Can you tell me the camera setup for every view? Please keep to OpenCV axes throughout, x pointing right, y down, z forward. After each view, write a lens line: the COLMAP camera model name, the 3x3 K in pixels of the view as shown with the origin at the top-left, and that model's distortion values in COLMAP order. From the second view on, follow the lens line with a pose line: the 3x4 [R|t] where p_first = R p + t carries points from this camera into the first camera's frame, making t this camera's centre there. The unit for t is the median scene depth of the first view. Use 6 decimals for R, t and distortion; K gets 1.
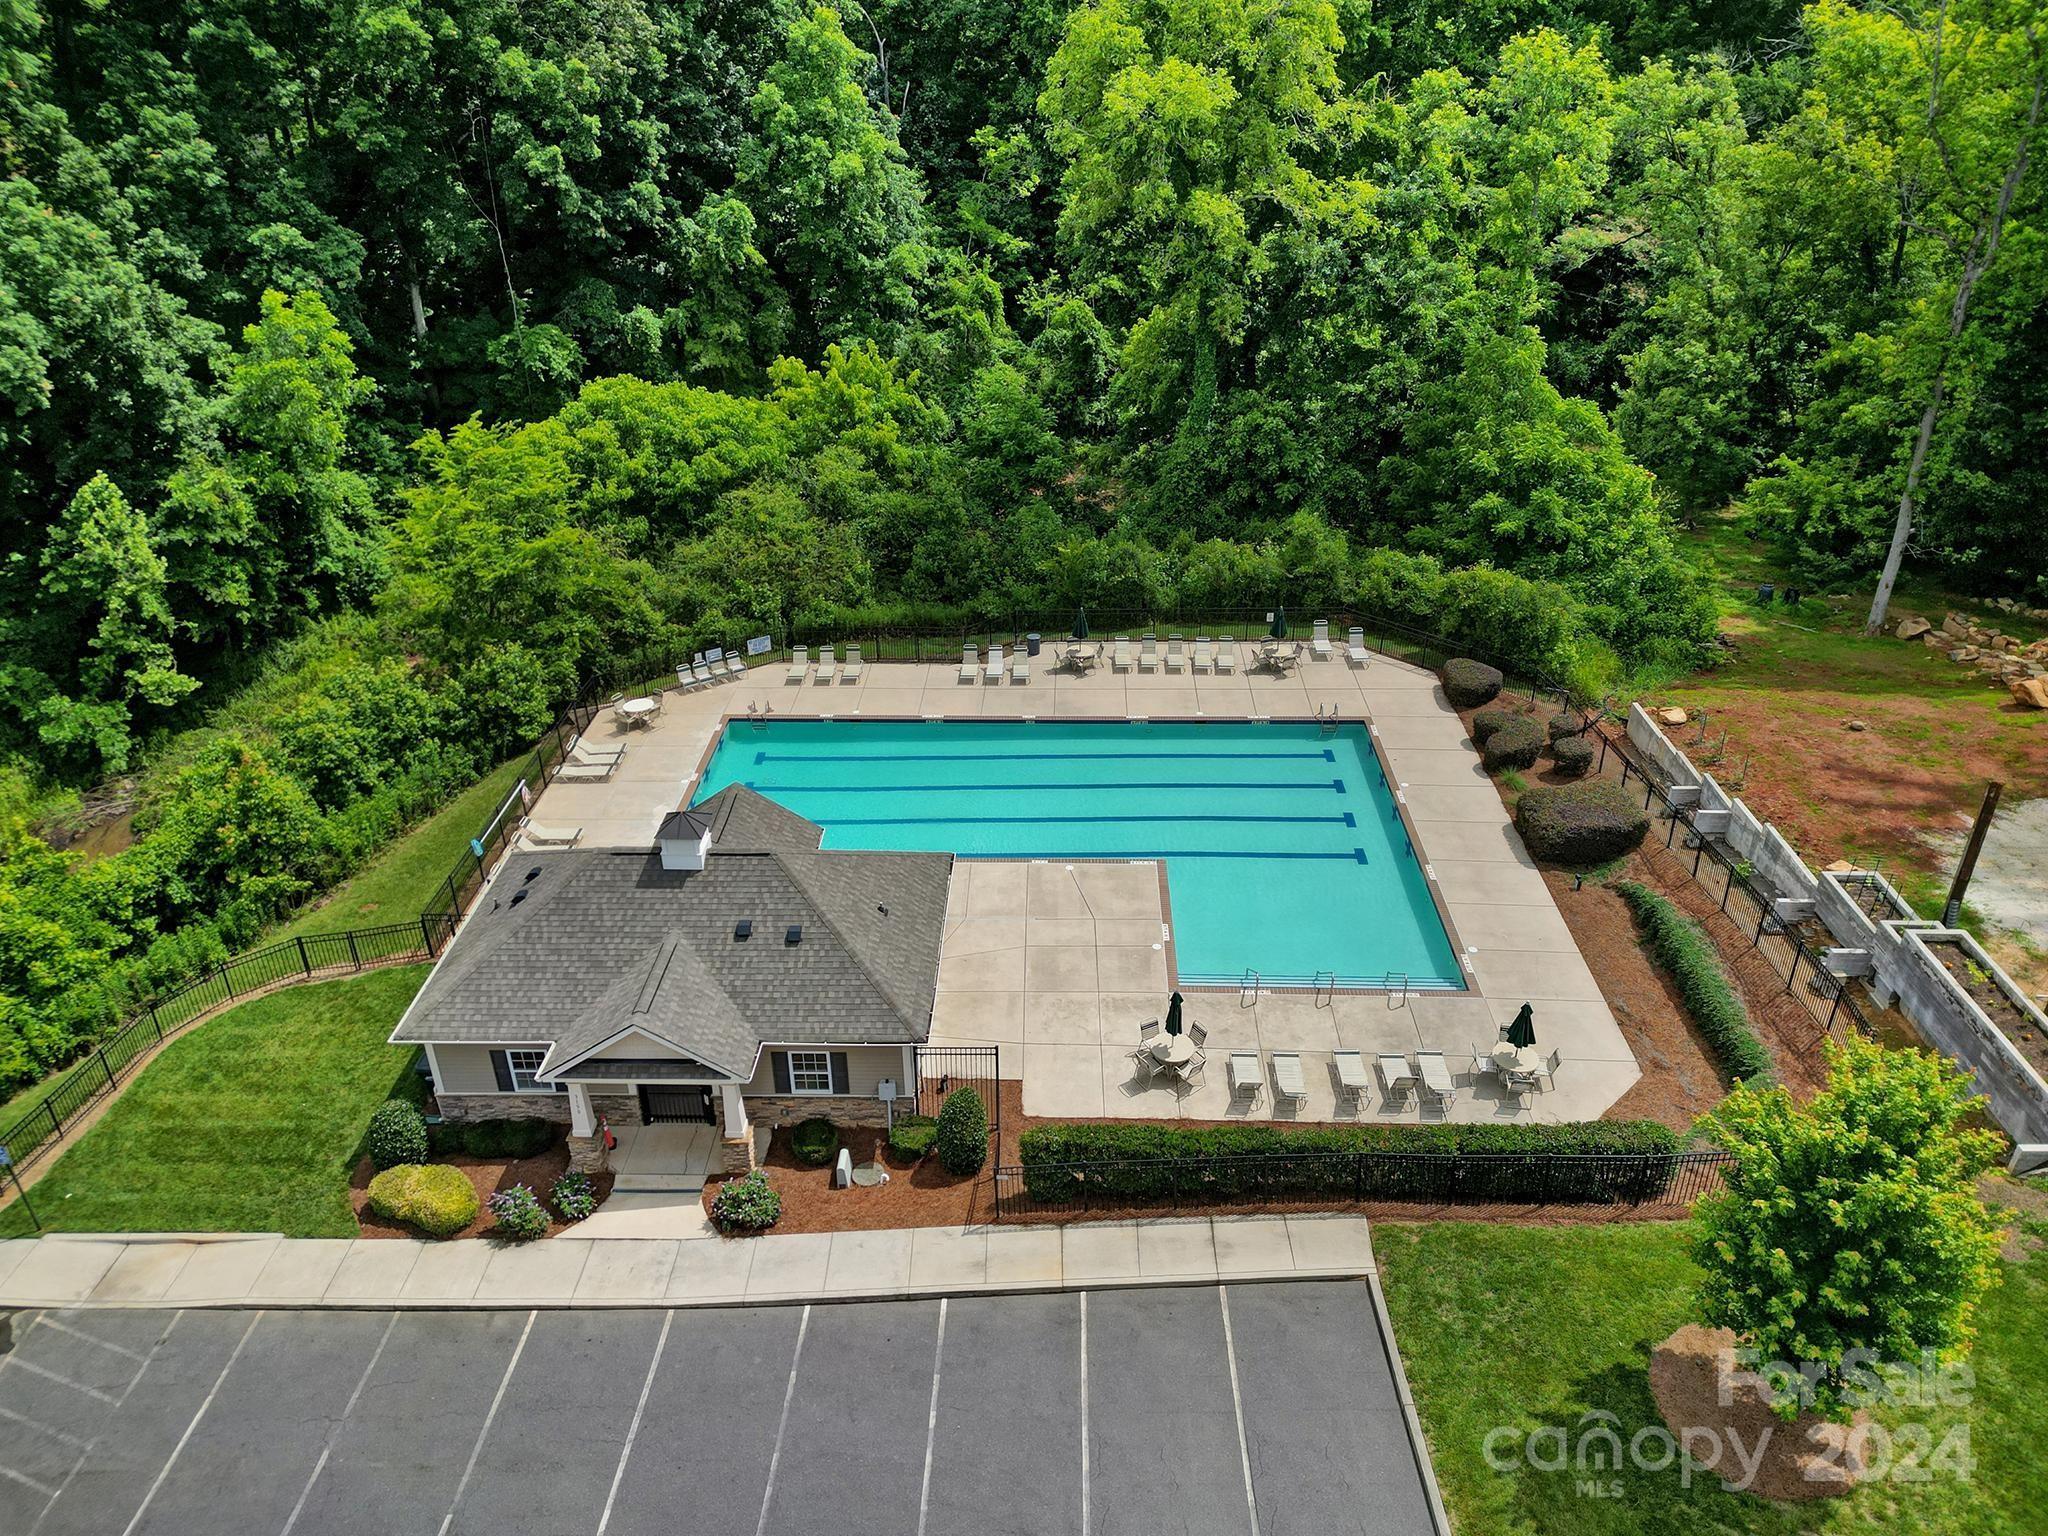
lens RADIAL K [[1421.7, 0, 1024.0], [0, 1421.7, 768.0], [0, 0, 1]] dist [0.074796, -0.074594]
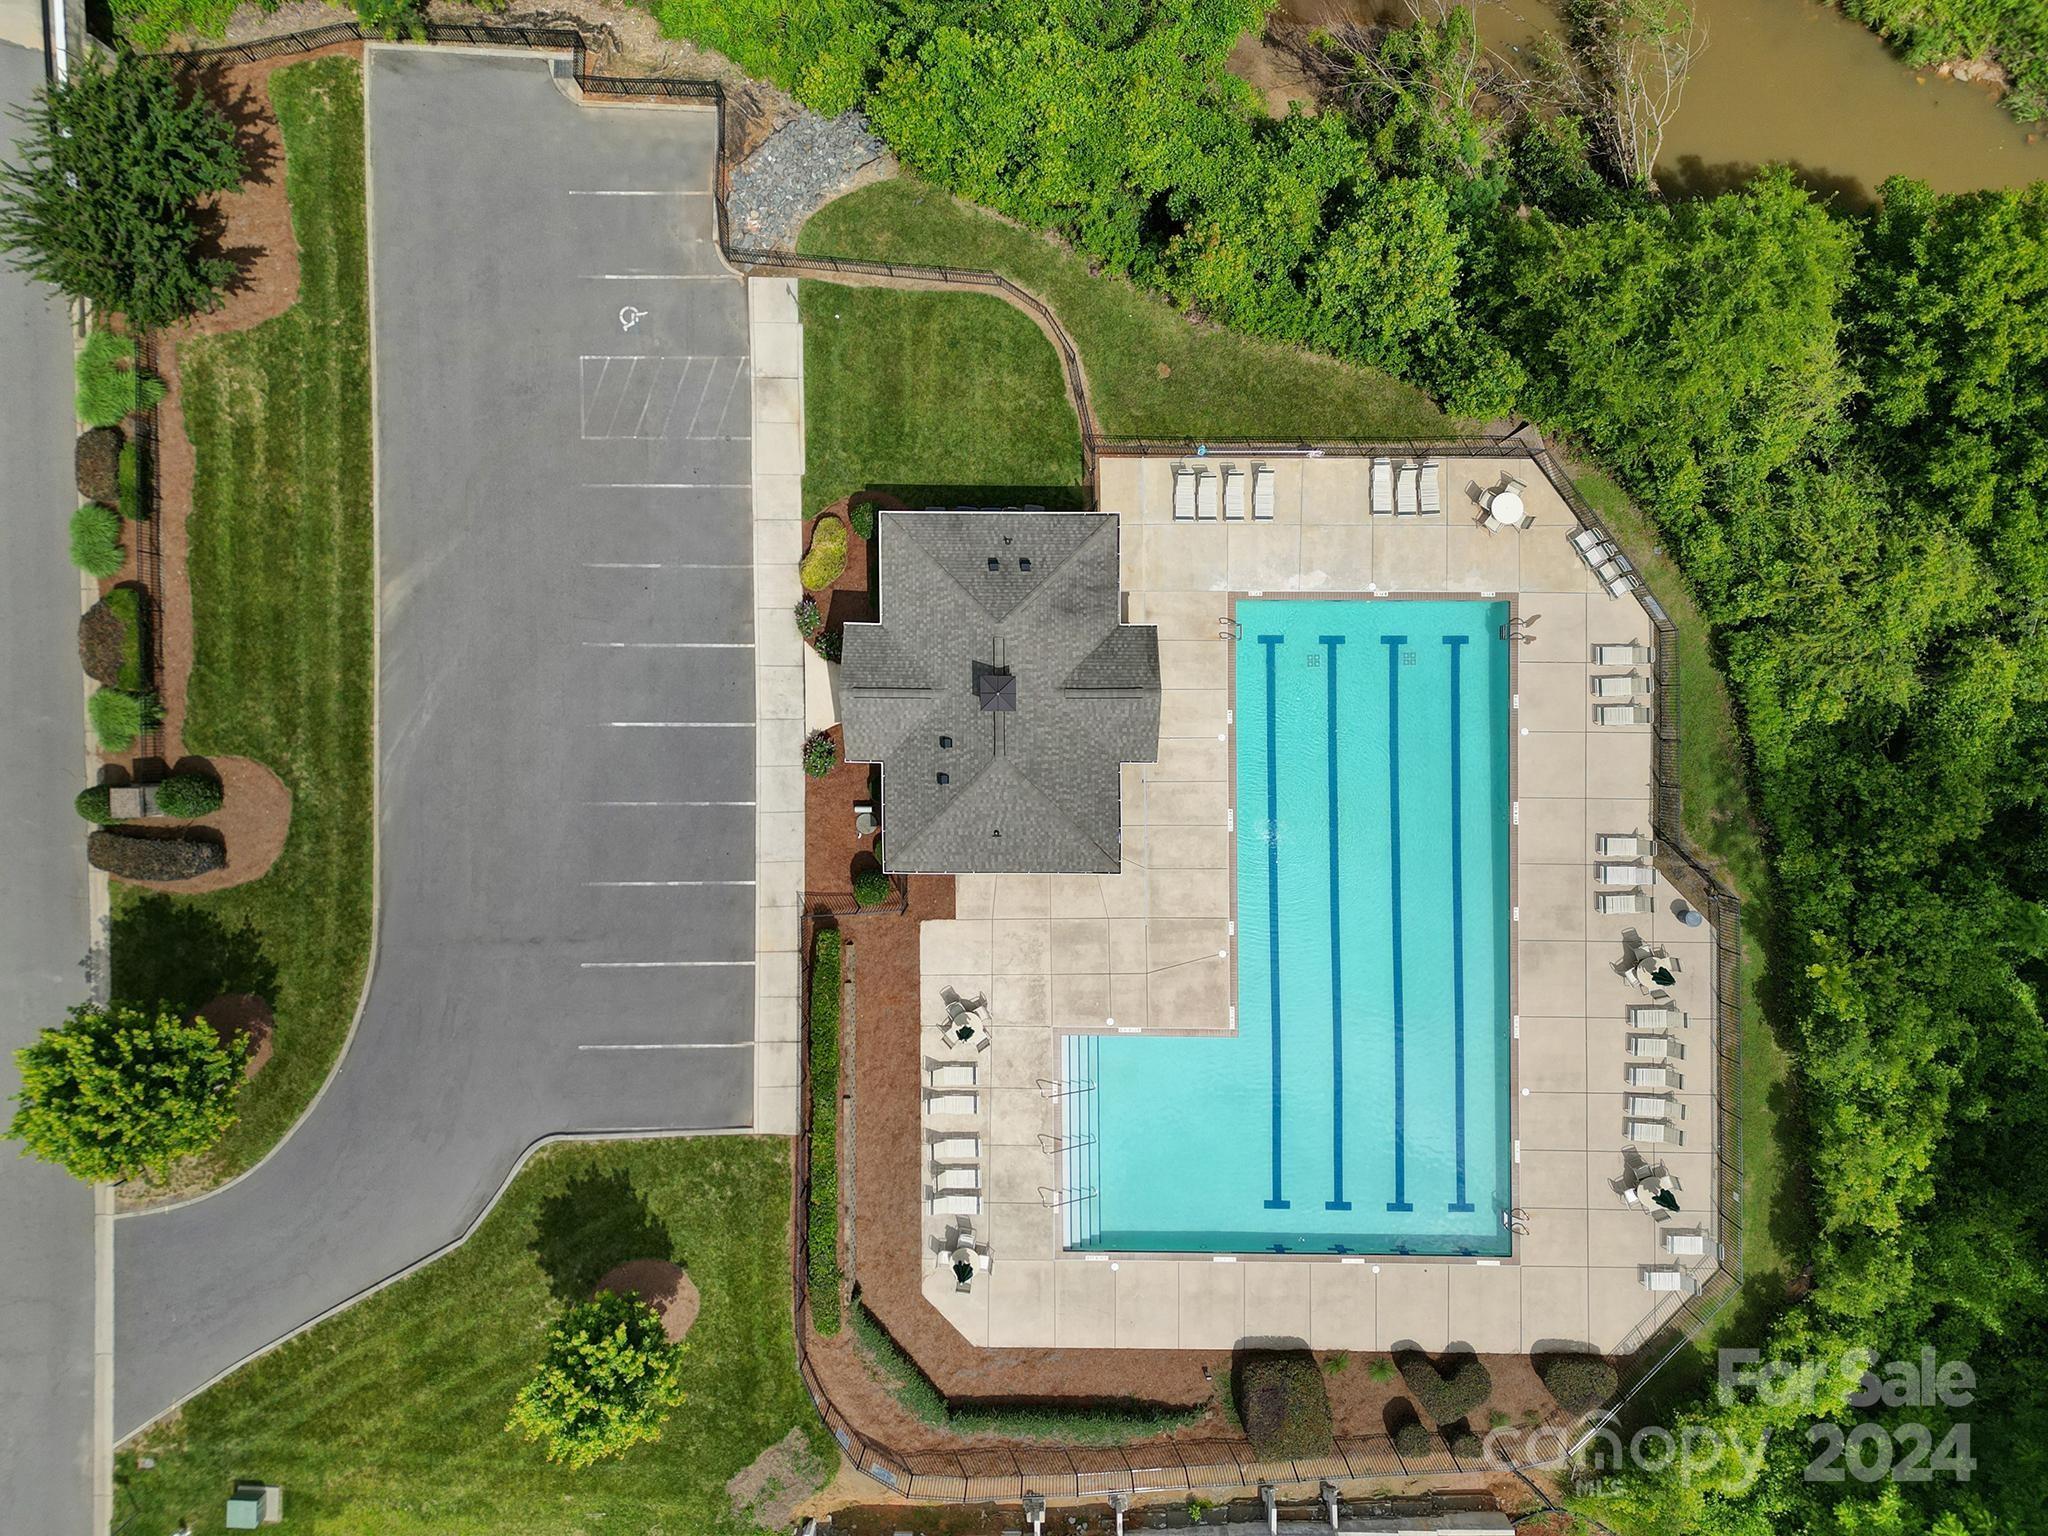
lens RADIAL K [[1421.7, 0, 1024.0], [0, 1421.7, 768.0], [0, 0, 1]] dist [0.074796, -0.074594]
pose [[0.022663, 0.998743, 0.044708, -0.184991], [-0.503481, -0.027232, 0.863577, -0.896157], [0.863709, -0.042081, 0.502231, 0.292664]]
